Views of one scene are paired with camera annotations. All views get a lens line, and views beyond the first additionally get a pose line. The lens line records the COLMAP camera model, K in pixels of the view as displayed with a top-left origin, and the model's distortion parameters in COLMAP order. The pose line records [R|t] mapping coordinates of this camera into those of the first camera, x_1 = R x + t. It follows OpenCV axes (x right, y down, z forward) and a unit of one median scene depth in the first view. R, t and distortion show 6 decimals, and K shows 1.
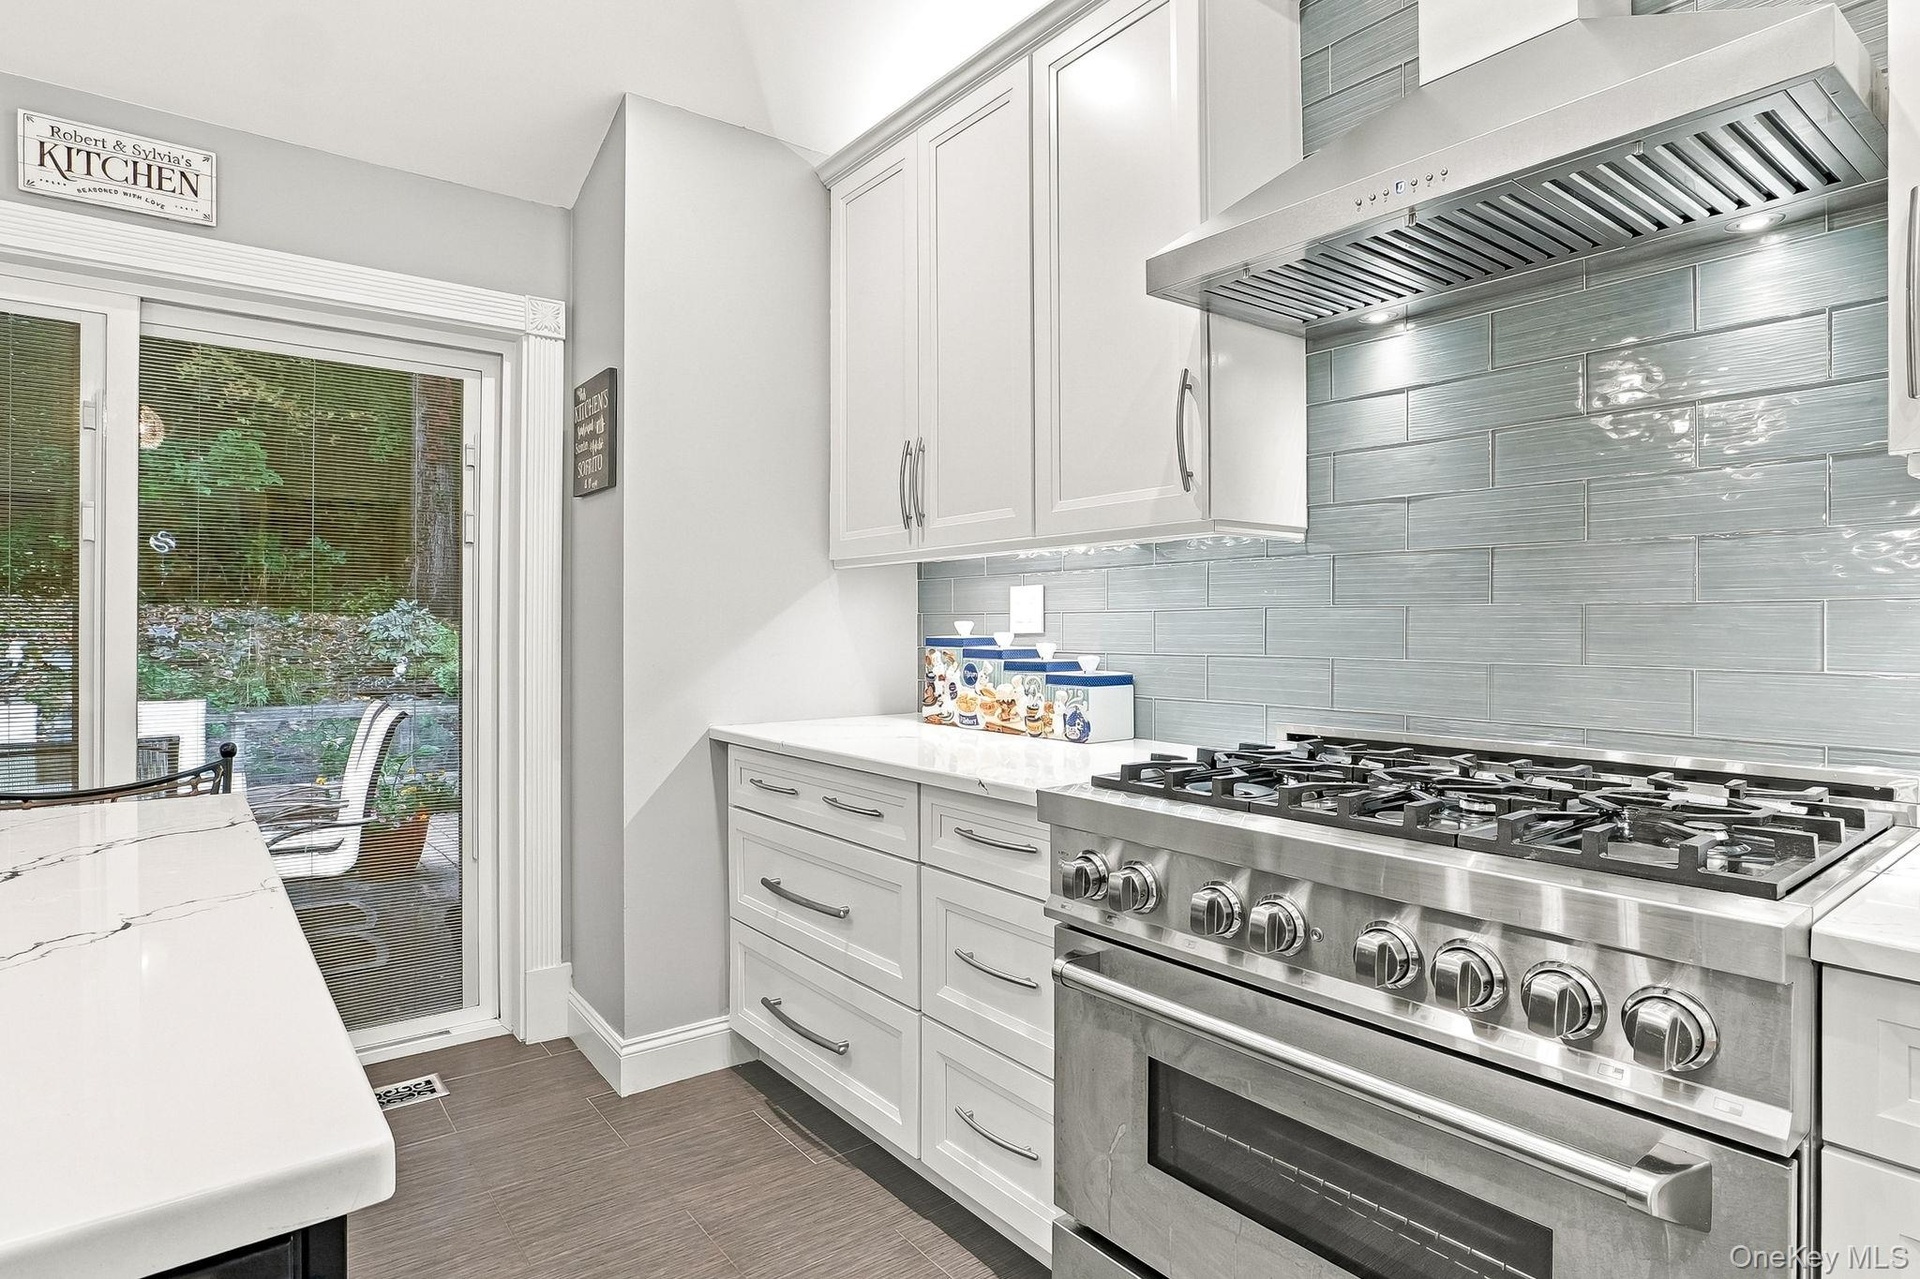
lens RADIAL K [[990.1, 0, 955.1], [0, 990.1, 619.3], [0, 0, 1]] dist [-0.014386, 0.007626]
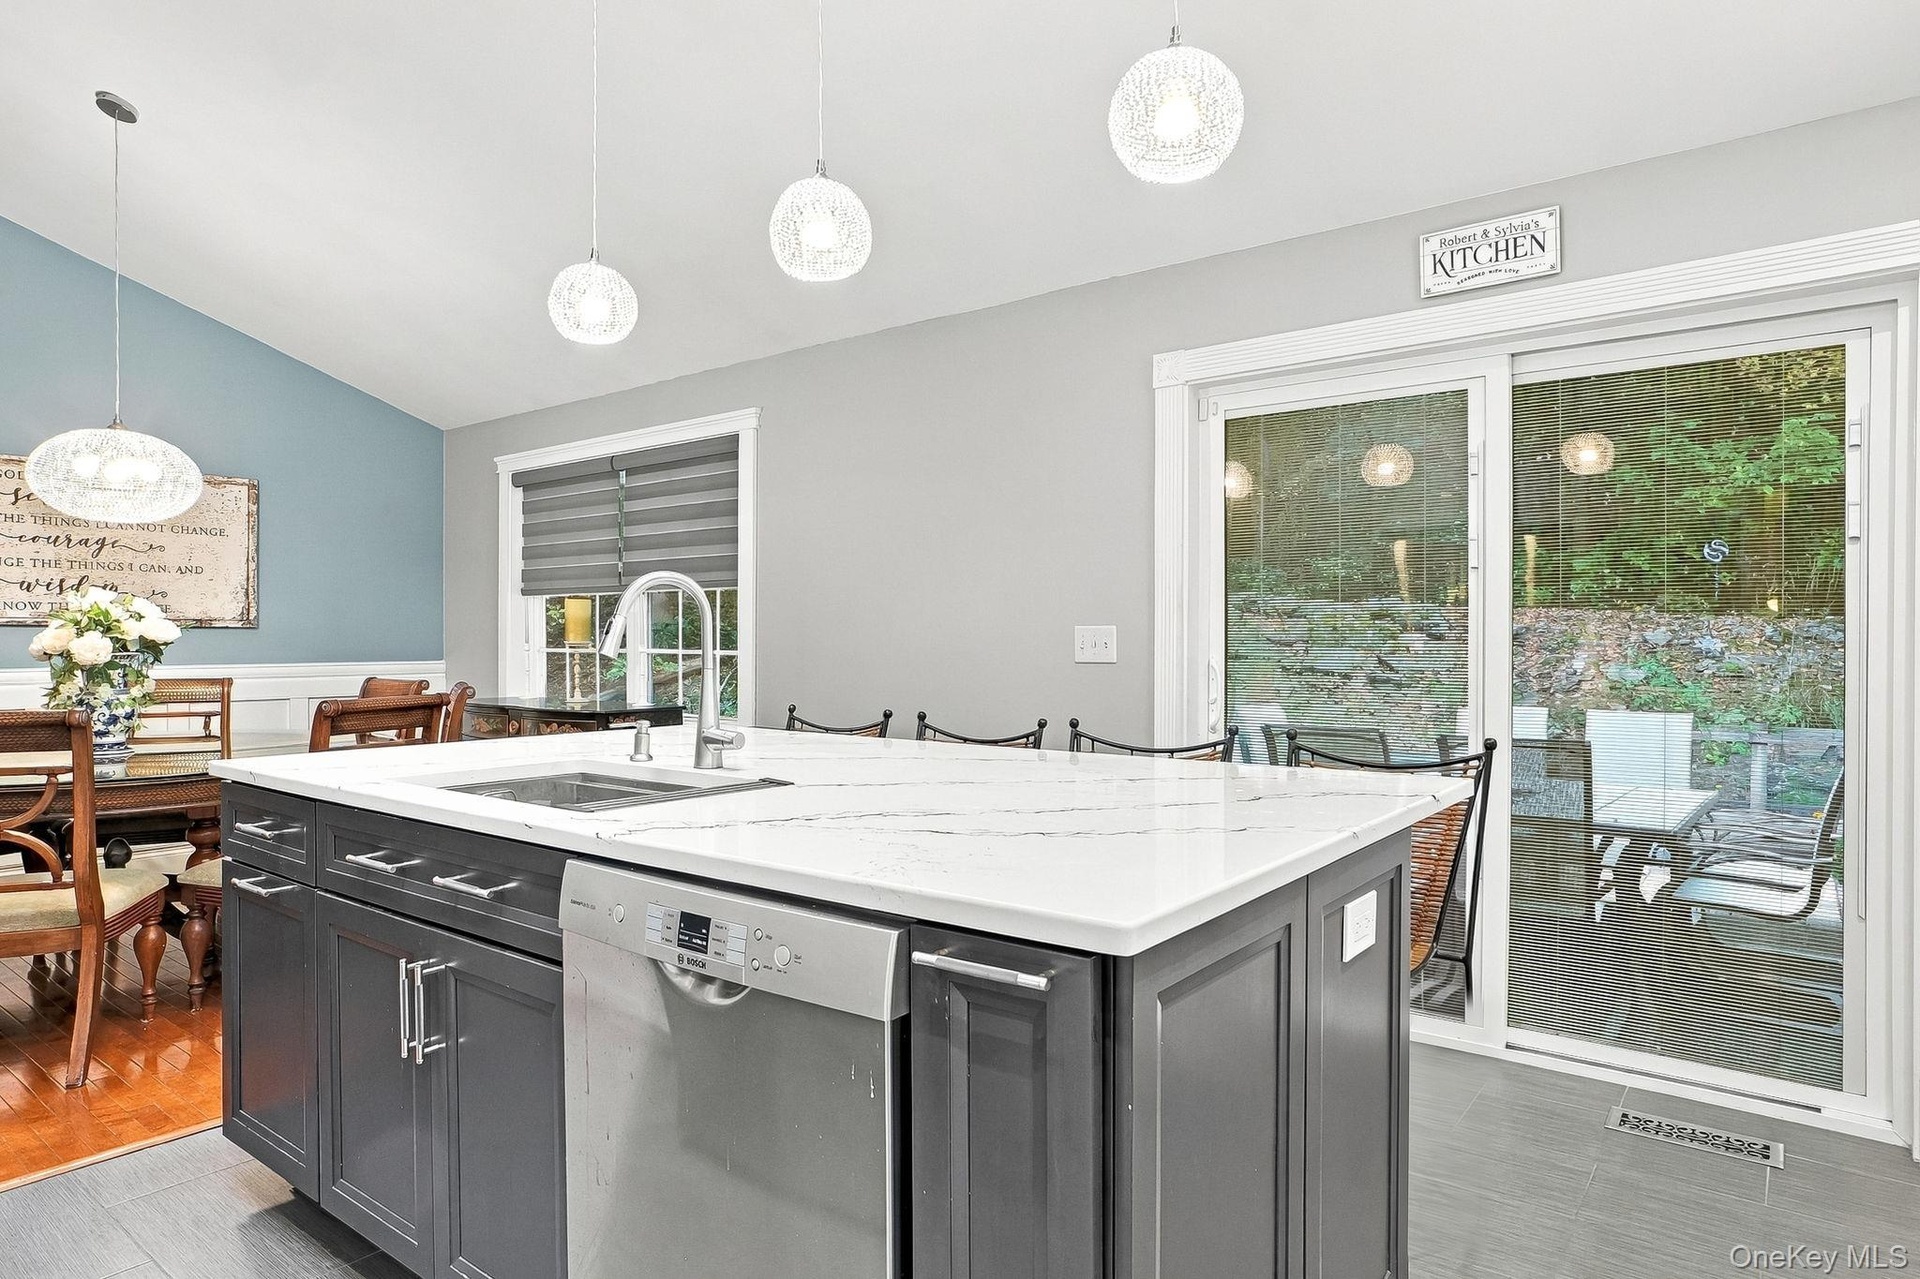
lens RADIAL K [[1095.9, 0, 949.3], [0, 1095.9, 635.8], [0, 0, 1]] dist [-0.007101, 0.001309]
pose [[0.256952, -0.003403, -0.966418, 0.242564], [0.008051, 0.999967, -0.001381, 0.000250], [0.966391, -0.007426, 0.256971, 0.030958]]
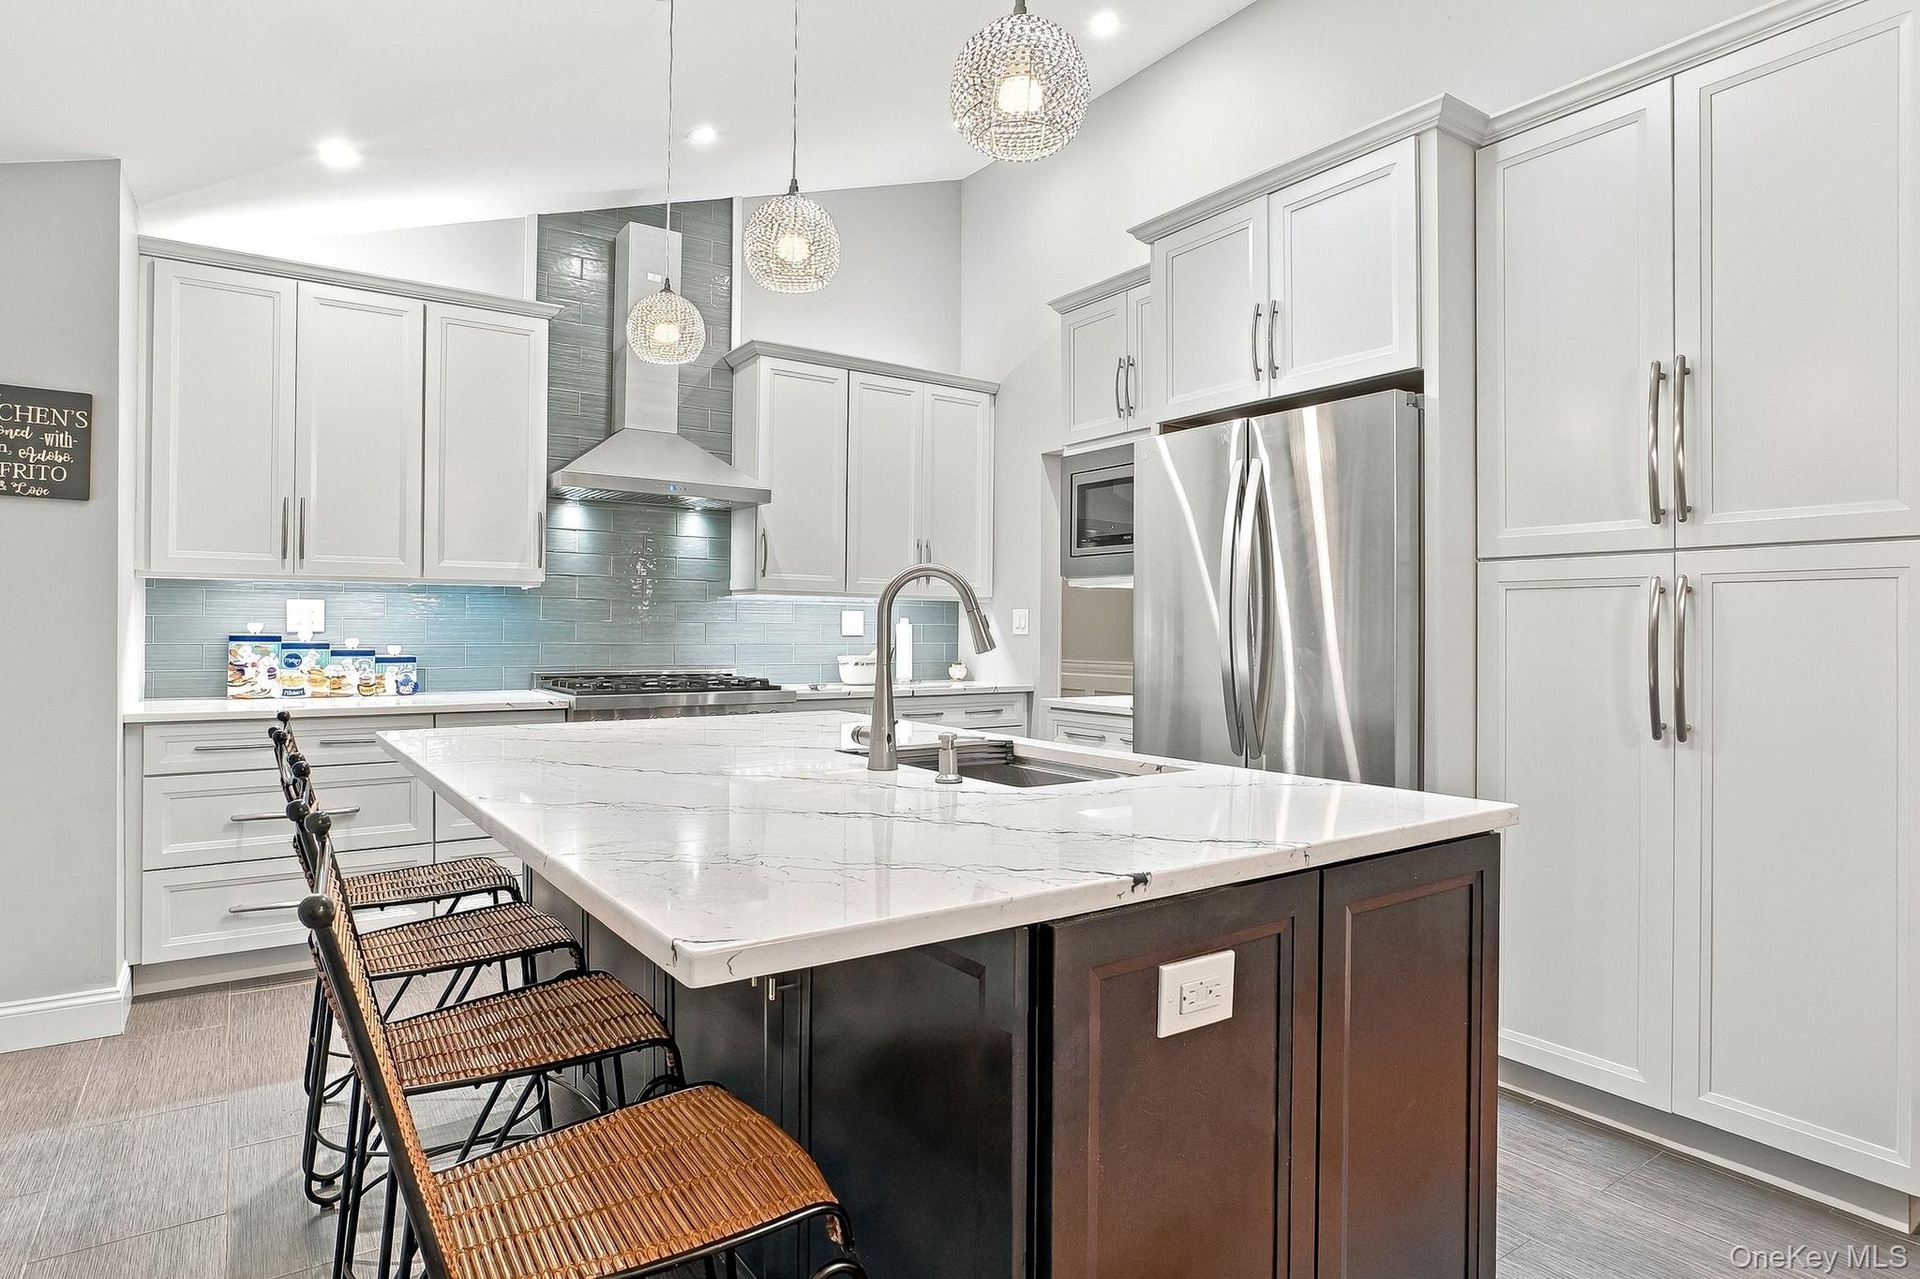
lens RADIAL K [[1040.7, 0, 942.1], [0, 1040.7, 612.4], [0, 0, 1]] dist [-0.005822, 0.000490]
pose [[0.071039, 0.016419, 0.997338, -1.534160], [-0.014429, 0.999777, -0.015431, -0.005018], [-0.997369, -0.013294, 0.071260, -0.048327]]
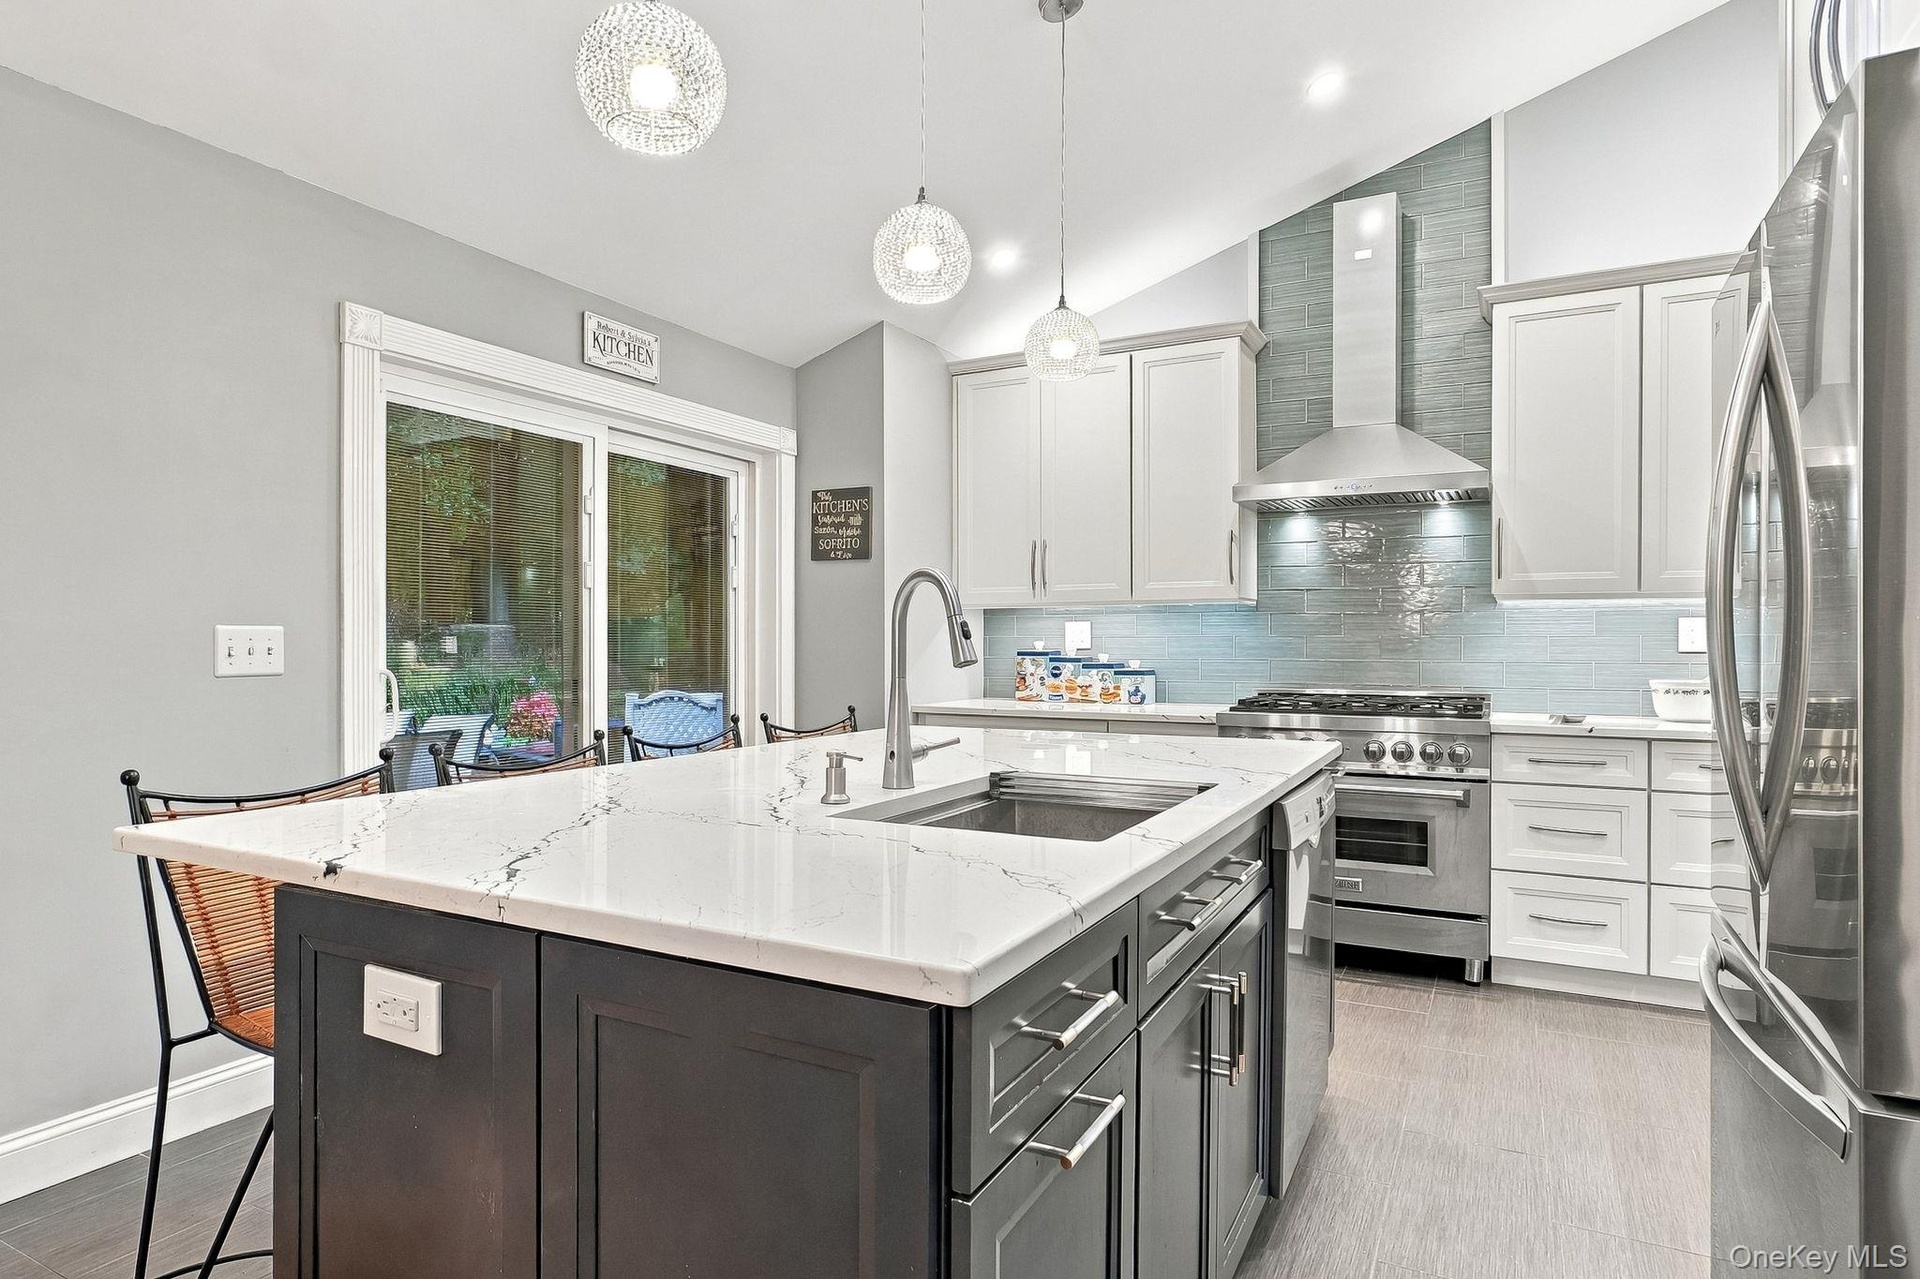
lens RADIAL K [[1040.7, 0, 956.5], [0, 1040.7, 647.7], [0, 0, 1]] dist [-0.005822, 0.000490]
pose [[0.909363, -0.000513, 0.416002, -0.996777], [-0.003608, 0.999952, 0.009119, -0.003899], [-0.415987, -0.009794, 0.909318, -0.670504]]
